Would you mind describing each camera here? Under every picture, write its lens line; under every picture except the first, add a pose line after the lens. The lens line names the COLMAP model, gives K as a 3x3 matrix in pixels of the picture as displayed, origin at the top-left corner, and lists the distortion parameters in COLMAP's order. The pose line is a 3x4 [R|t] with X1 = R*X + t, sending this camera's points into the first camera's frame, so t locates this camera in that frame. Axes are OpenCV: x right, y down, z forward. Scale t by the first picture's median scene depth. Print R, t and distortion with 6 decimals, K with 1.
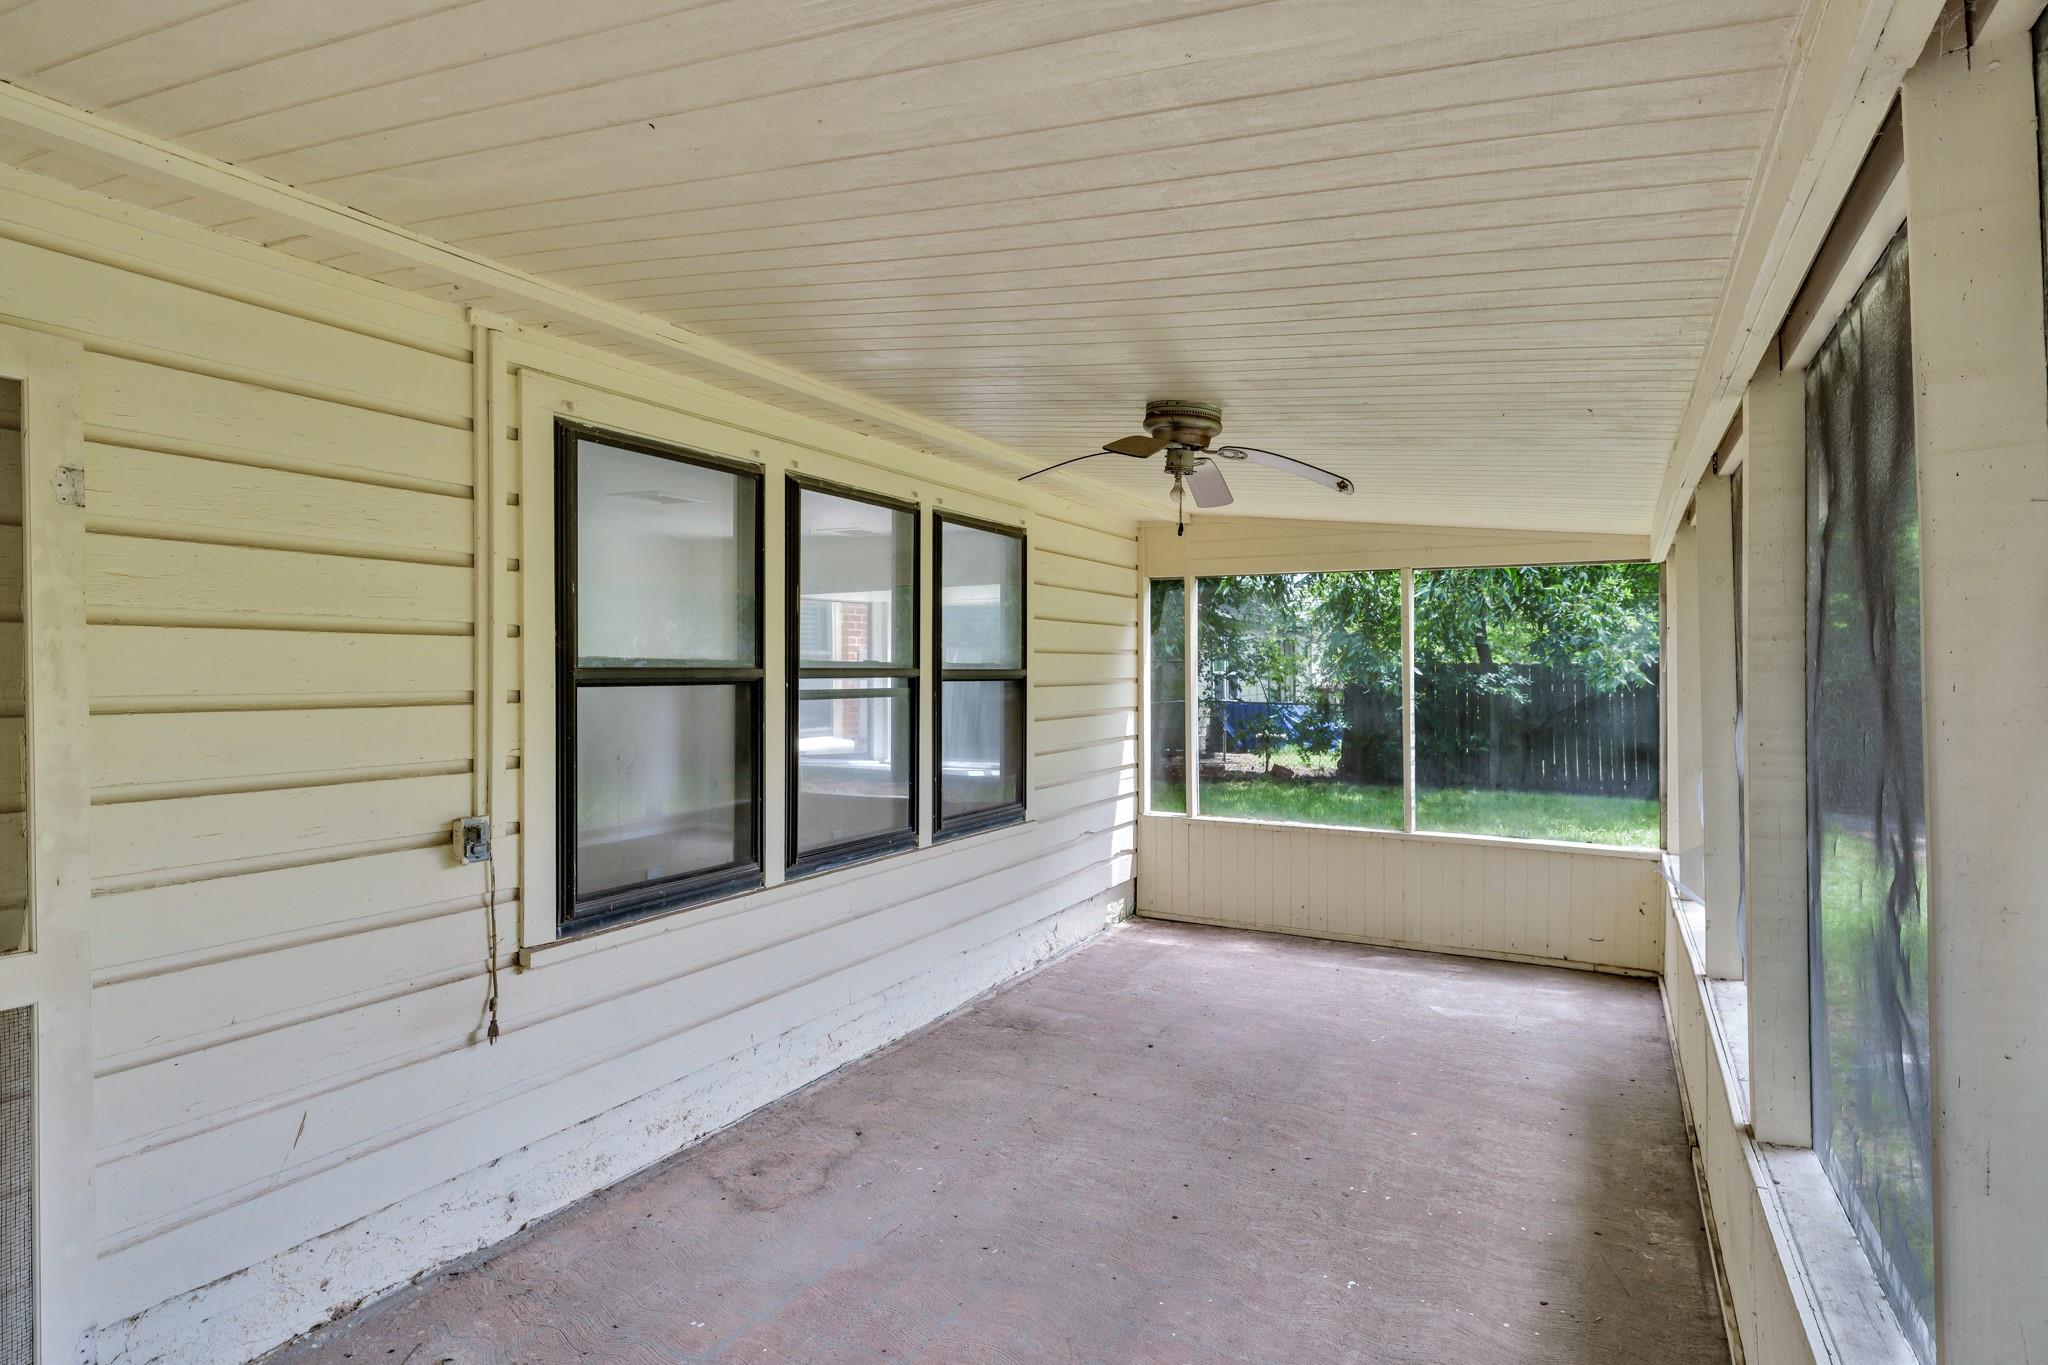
lens RADIAL K [[1081.3, 0, 1024.0], [0, 1081.3, 682.5], [0, 0, 1]] dist [0.003081, -0.000178]
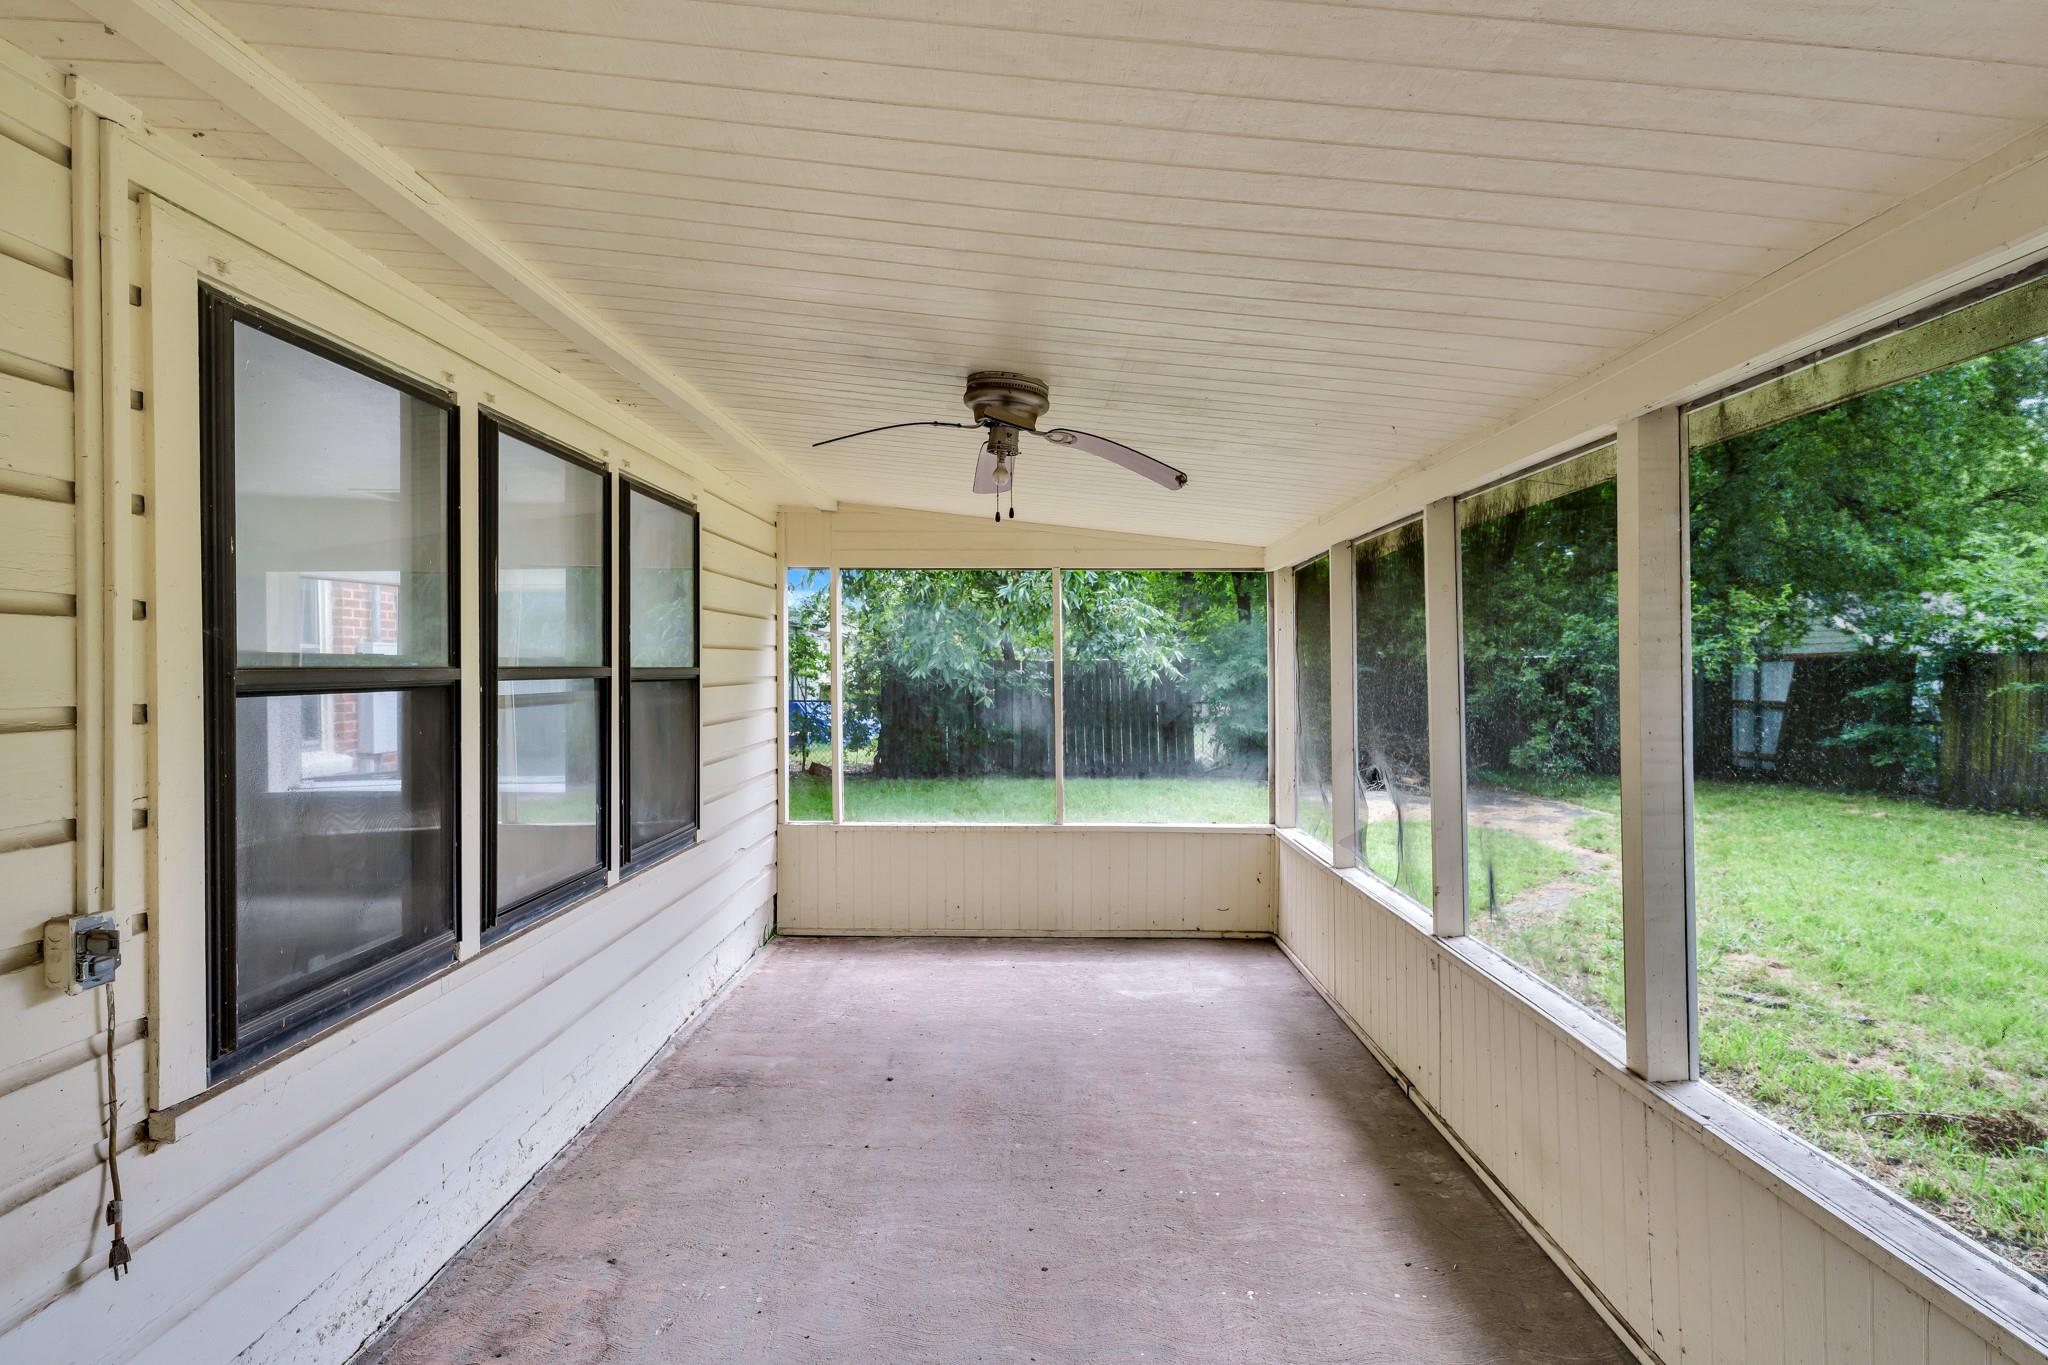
lens RADIAL K [[1081.9, 0, 1021.9], [0, 1081.9, 678.5], [0, 0, 1]] dist [0.003068, -0.000652]
pose [[0.889071, -0.007771, 0.457703, -0.232086], [0.007786, 0.999968, 0.001855, -0.003749], [-0.457703, 0.001914, 0.889103, 0.157627]]
